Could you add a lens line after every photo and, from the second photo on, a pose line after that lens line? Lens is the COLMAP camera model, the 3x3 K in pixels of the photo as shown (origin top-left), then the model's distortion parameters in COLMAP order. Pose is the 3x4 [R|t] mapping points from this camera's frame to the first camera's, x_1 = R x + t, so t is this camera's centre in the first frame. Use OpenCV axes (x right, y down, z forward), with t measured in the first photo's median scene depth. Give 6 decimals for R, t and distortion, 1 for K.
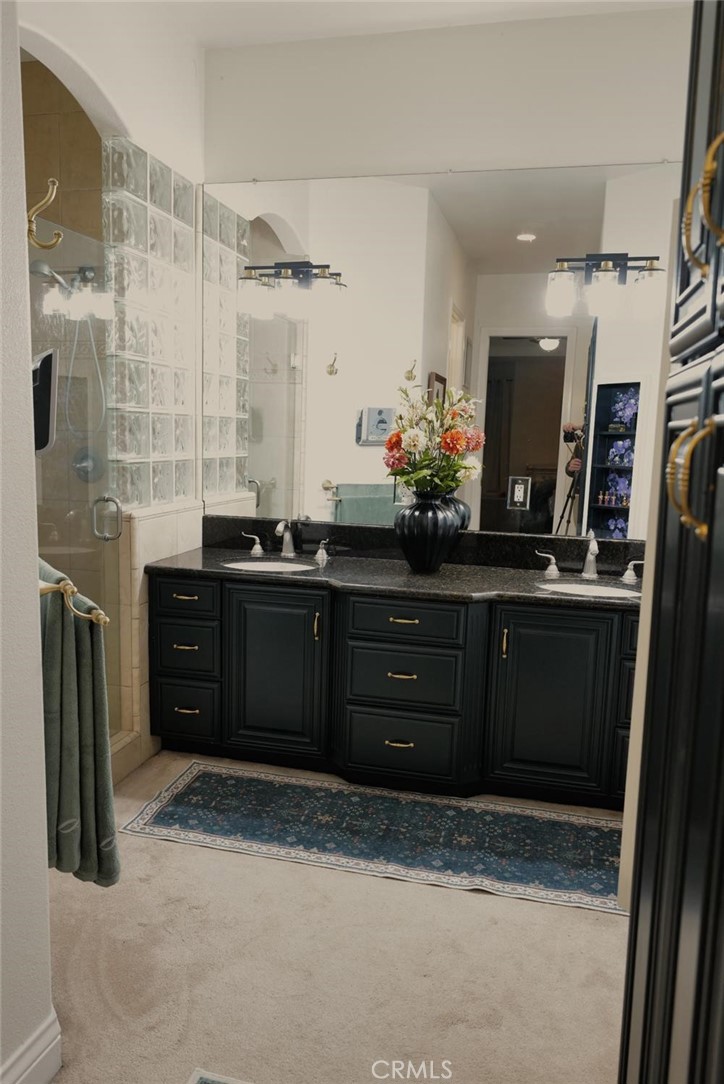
lens RADIAL K [[810.2, 0, 360.5], [0, 810.2, 542.5], [0, 0, 1]] dist [0.004081, 0.000331]
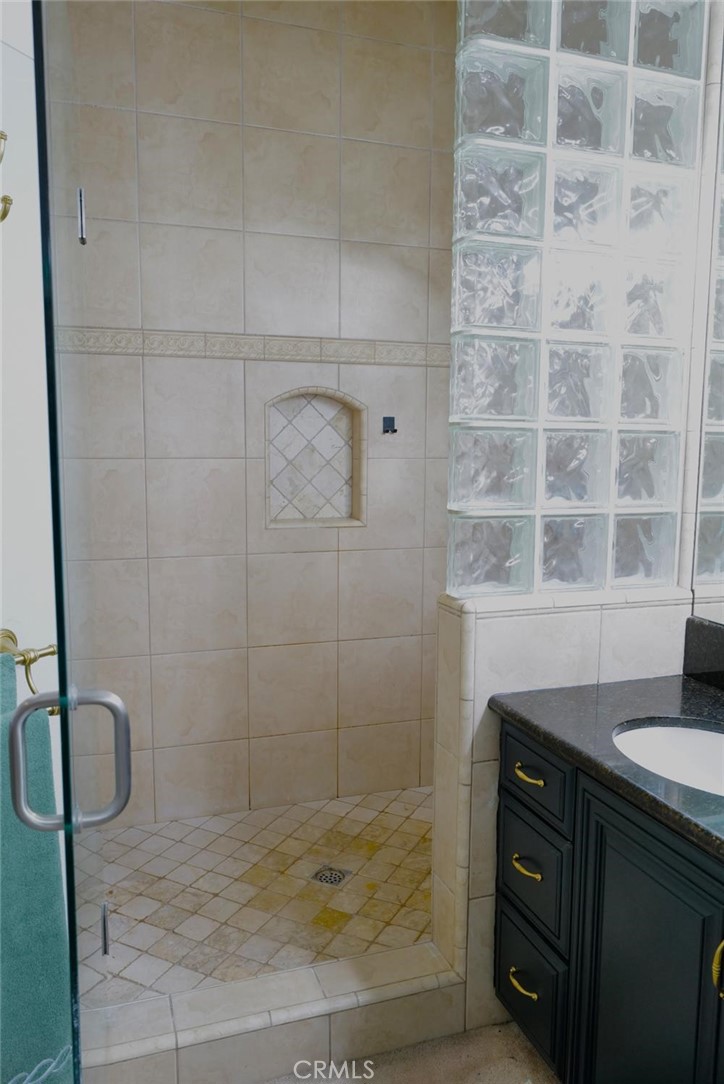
lens RADIAL K [[810.2, 0, 360.9], [0, 810.2, 535.7], [0, 0, 1]] dist [0.004081, 0.000331]
pose [[0.535516, 0.074953, -0.841192, 0.151927], [-0.109231, 0.993834, 0.019016, -0.082177], [0.837431, 0.081701, 0.540402, 0.586938]]
